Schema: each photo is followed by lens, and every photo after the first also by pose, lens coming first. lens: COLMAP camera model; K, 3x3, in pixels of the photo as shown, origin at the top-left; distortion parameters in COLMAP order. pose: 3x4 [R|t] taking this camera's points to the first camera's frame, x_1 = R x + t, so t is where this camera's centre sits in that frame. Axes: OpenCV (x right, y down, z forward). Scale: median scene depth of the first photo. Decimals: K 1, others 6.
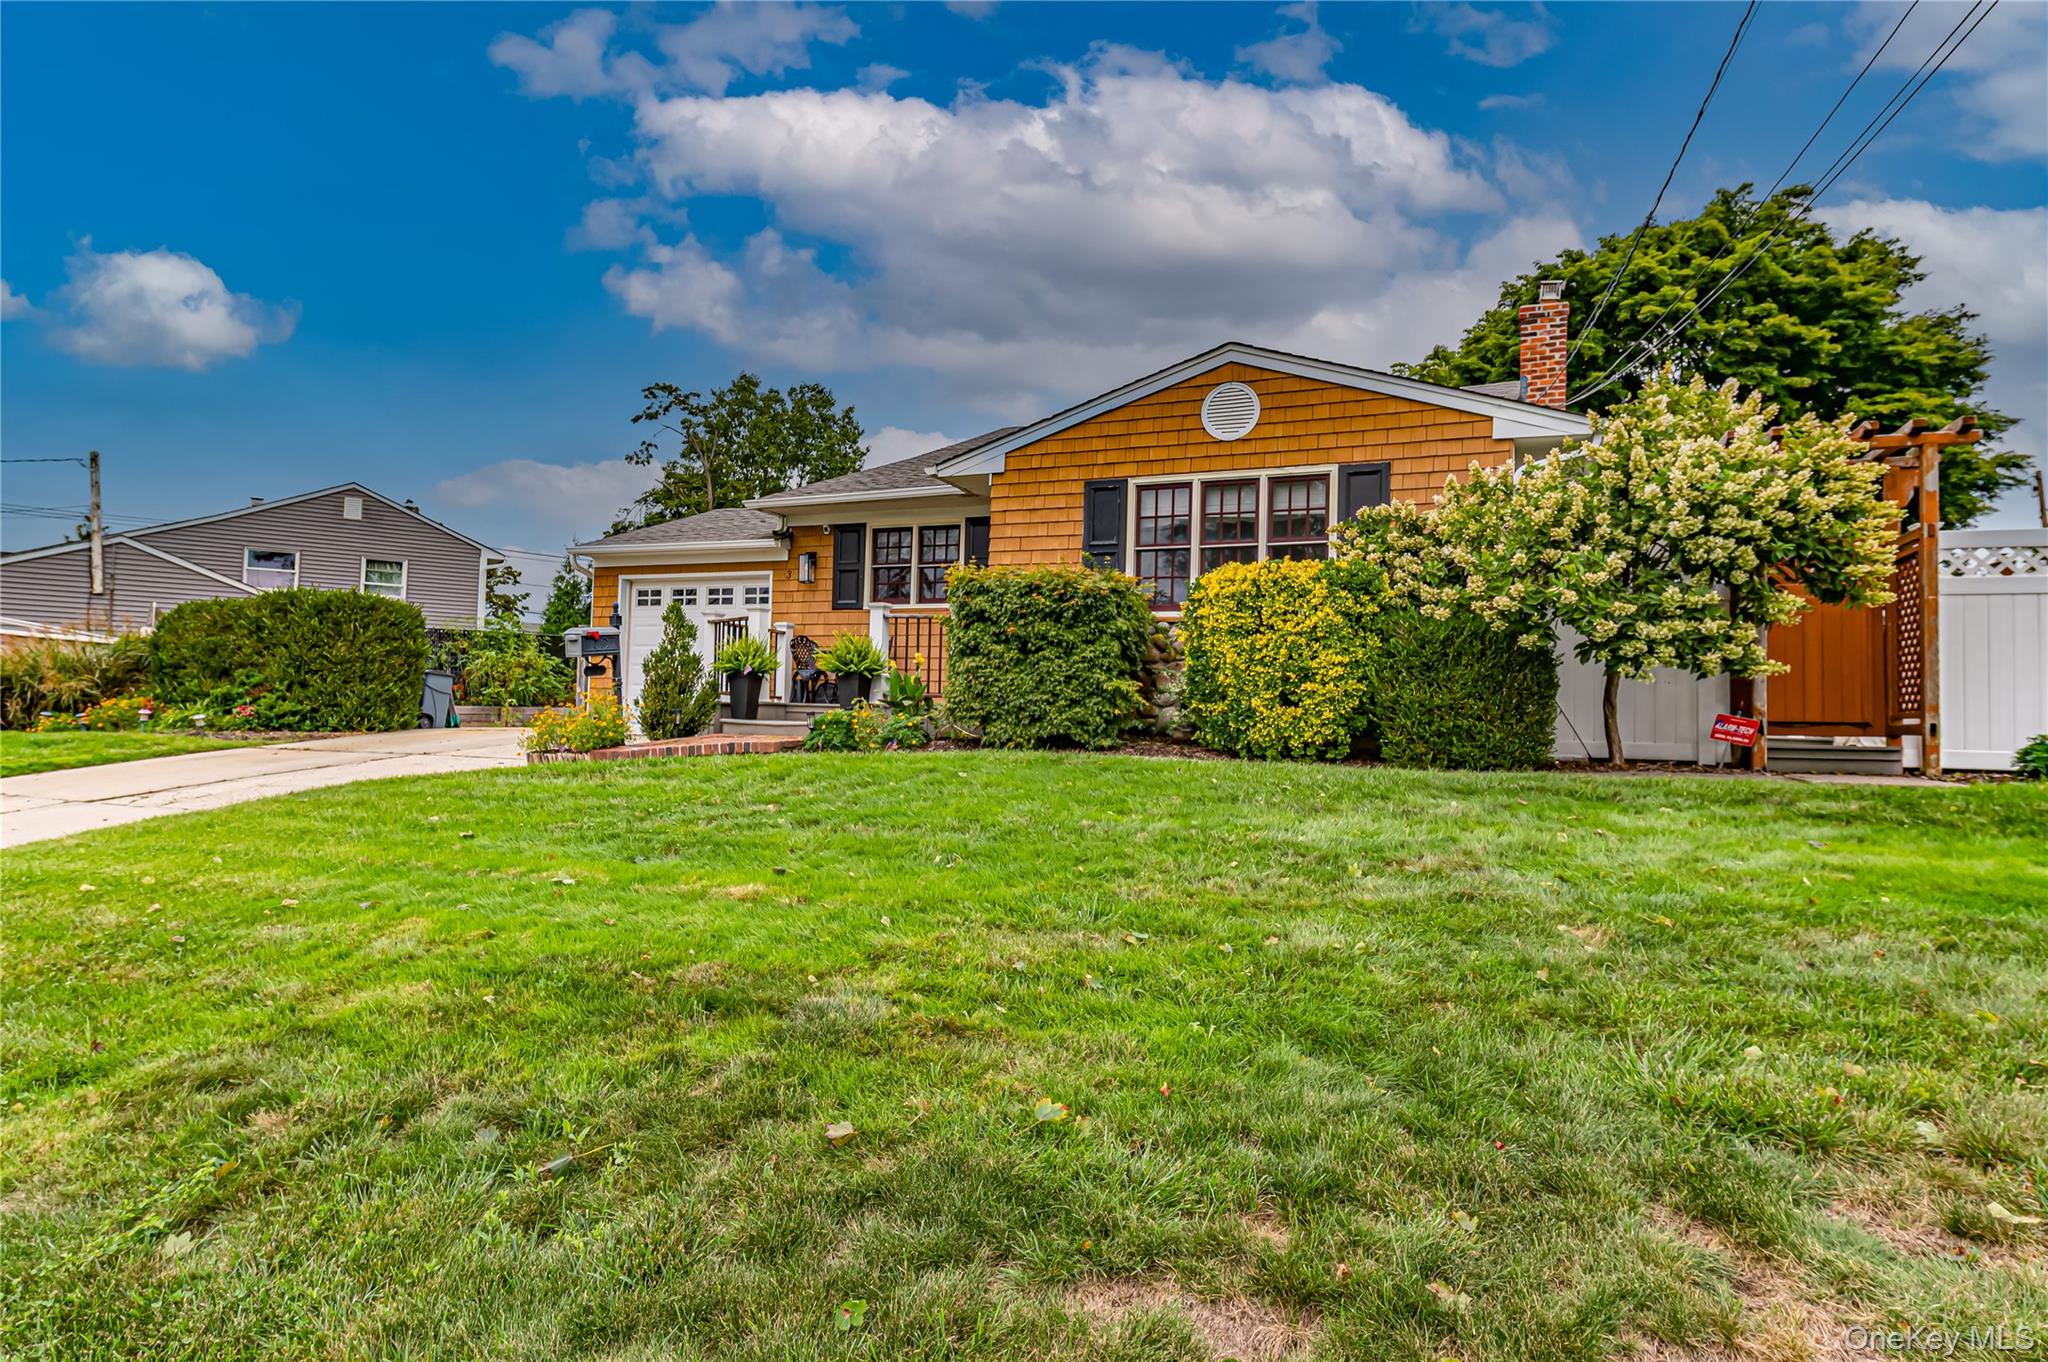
lens RADIAL K [[1181.1, 0, 1028.0], [0, 1181.1, 665.5], [0, 0, 1]] dist [-0.006408, -0.000342]
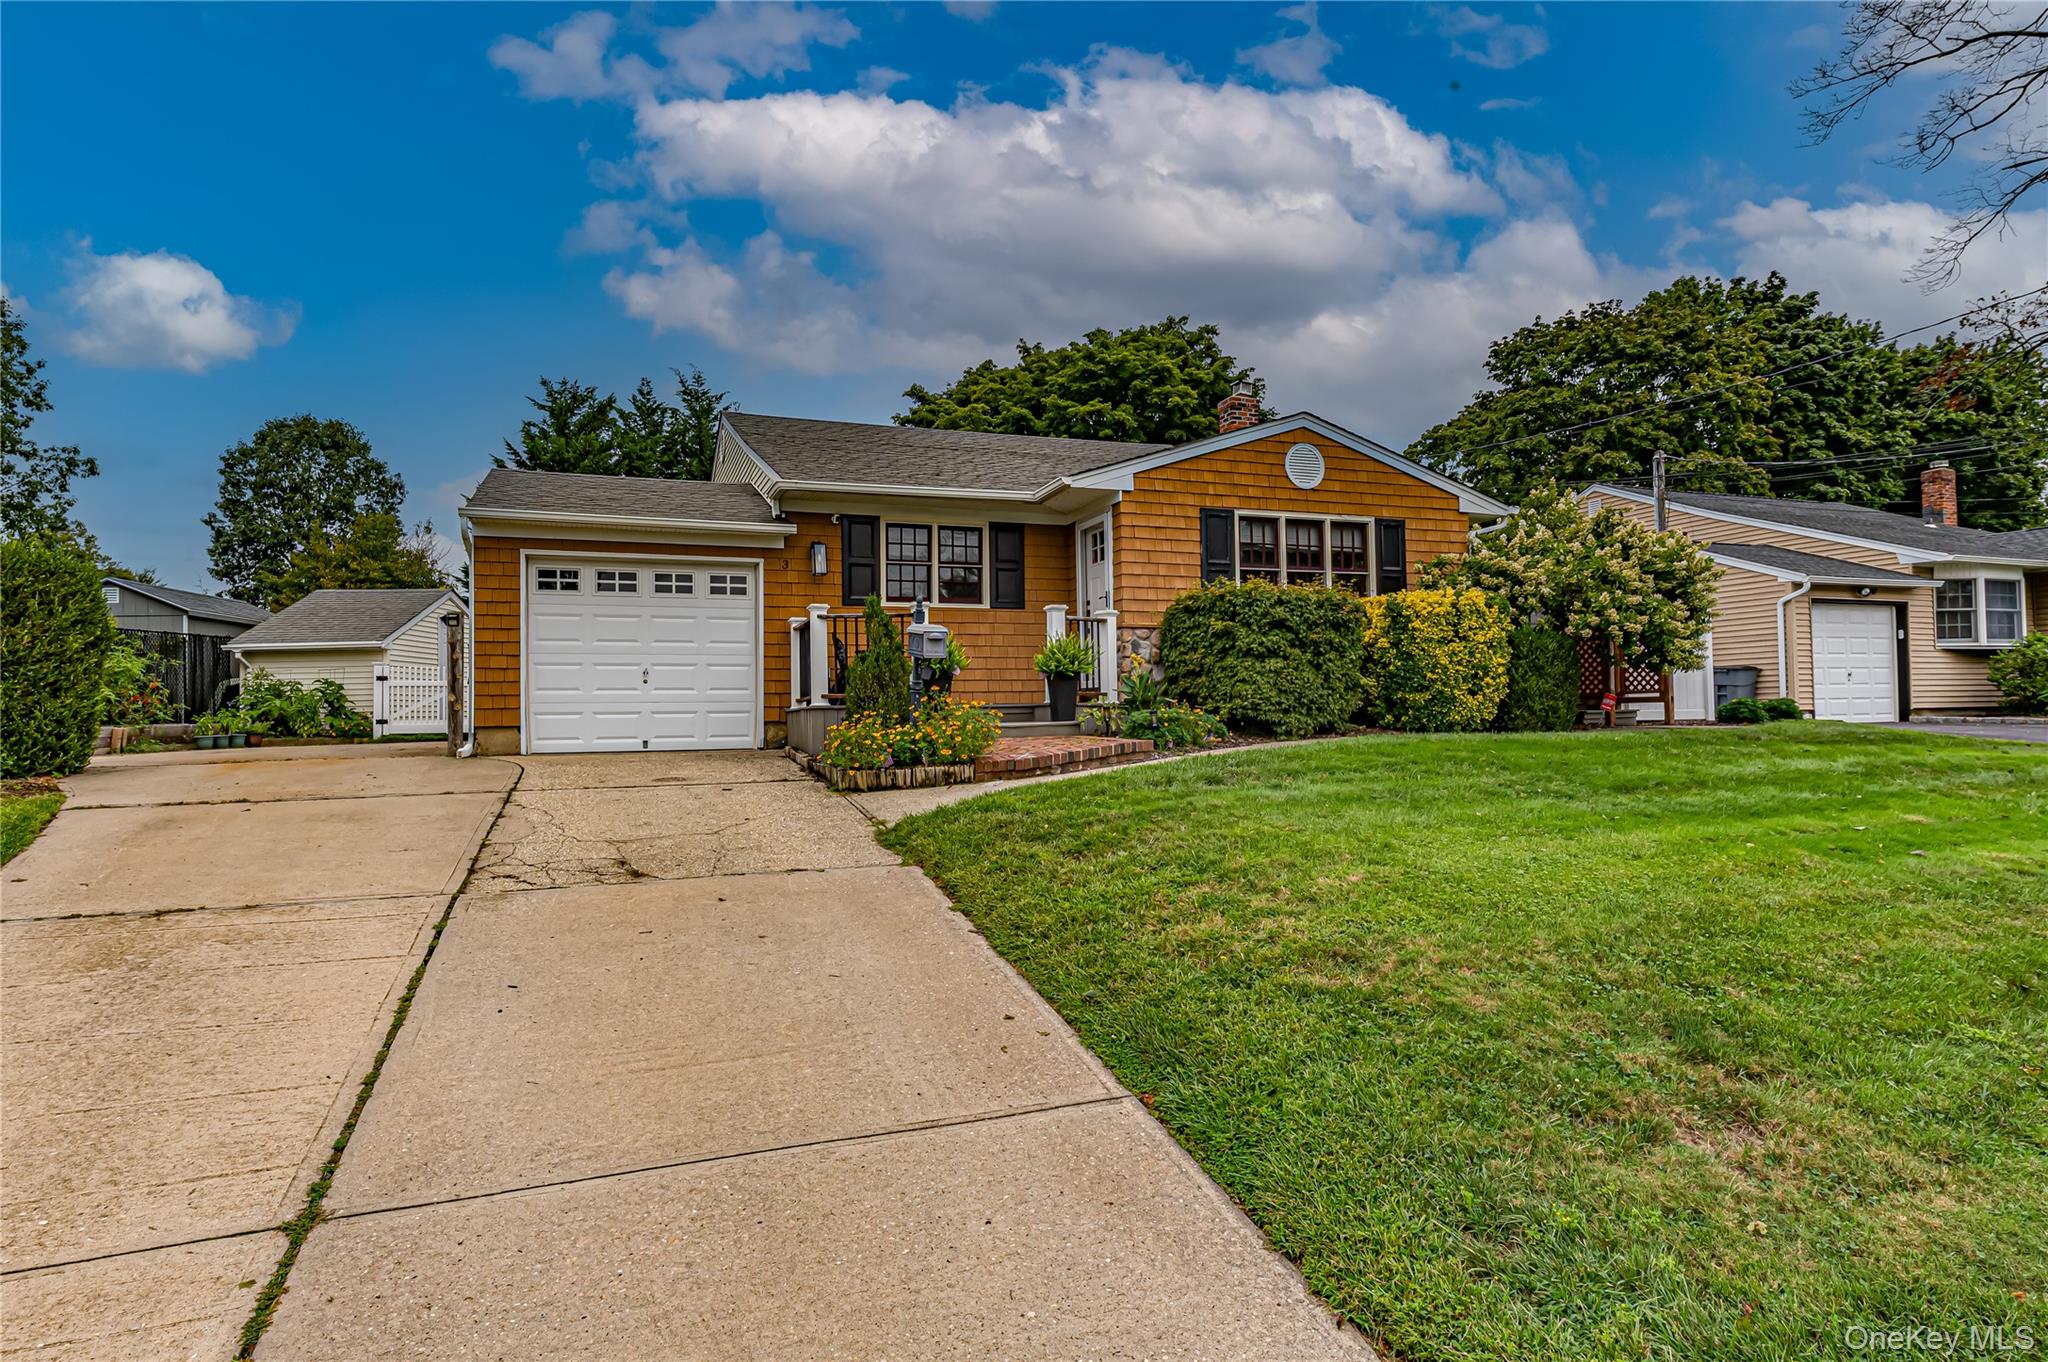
lens RADIAL K [[1116.5, 0, 1029.8], [0, 1116.5, 701.3], [0, 0, 1]] dist [-0.000516, -0.001071]
pose [[0.710855, -0.026284, 0.702848, -0.858133], [-0.000939, 0.999265, 0.038319, -0.006250], [-0.703338, -0.027899, 0.710307, 0.327789]]
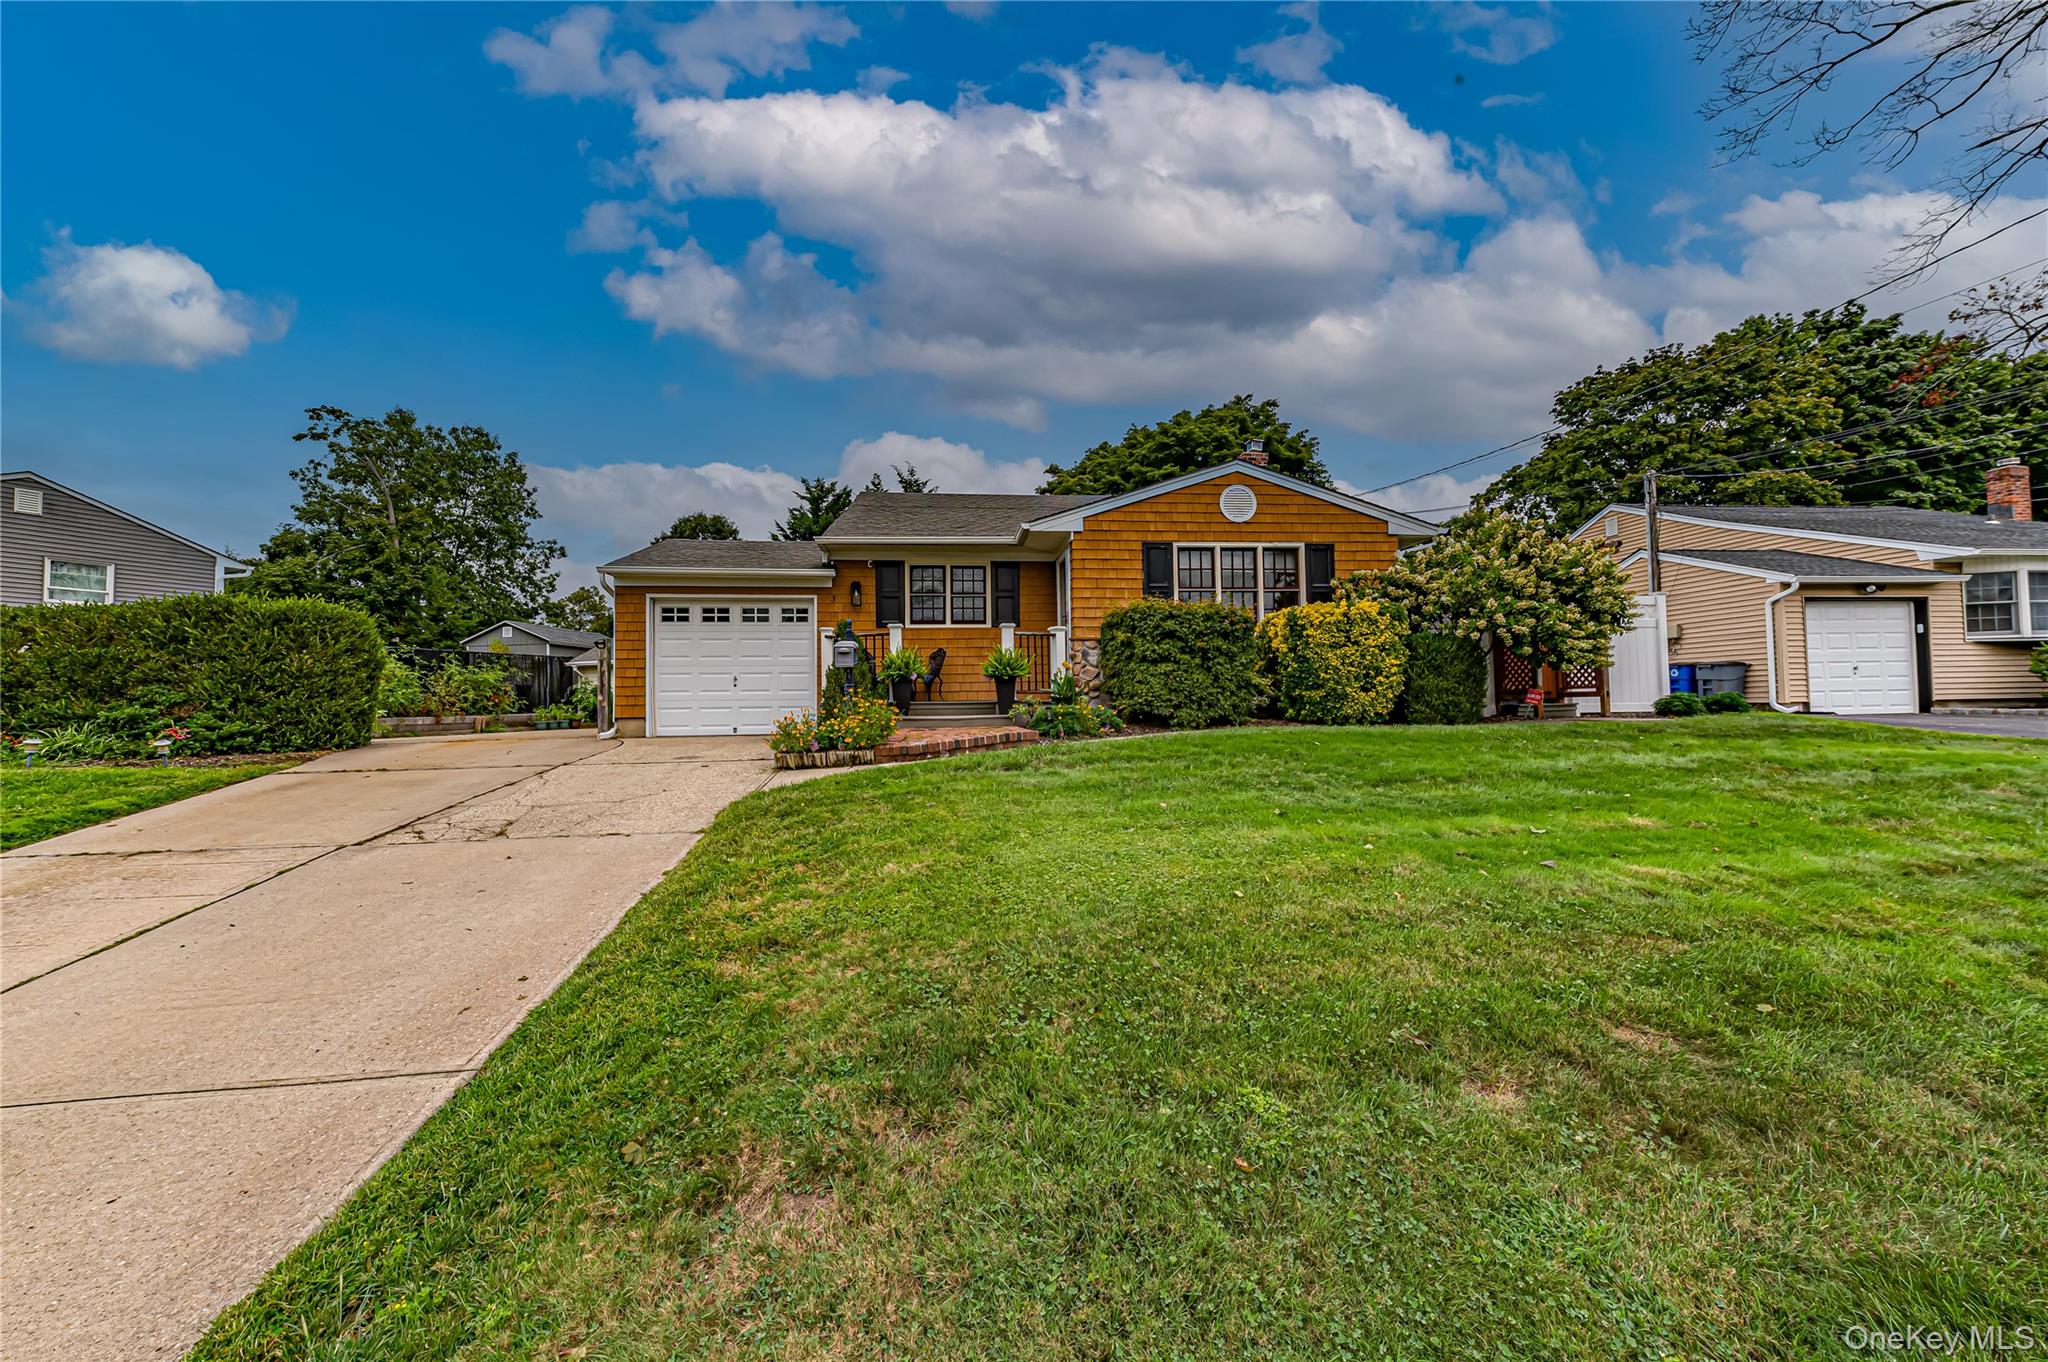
lens RADIAL K [[799.3, 0, 1026.5], [0, 799.3, 689.4], [0, 0, 1]] dist [0.015298, 0.000051]
pose [[0.858703, -0.026827, 0.511770, -0.586083], [0.012955, 0.999446, 0.030653, -0.006413], [-0.512309, -0.019691, 0.858575, 0.223340]]
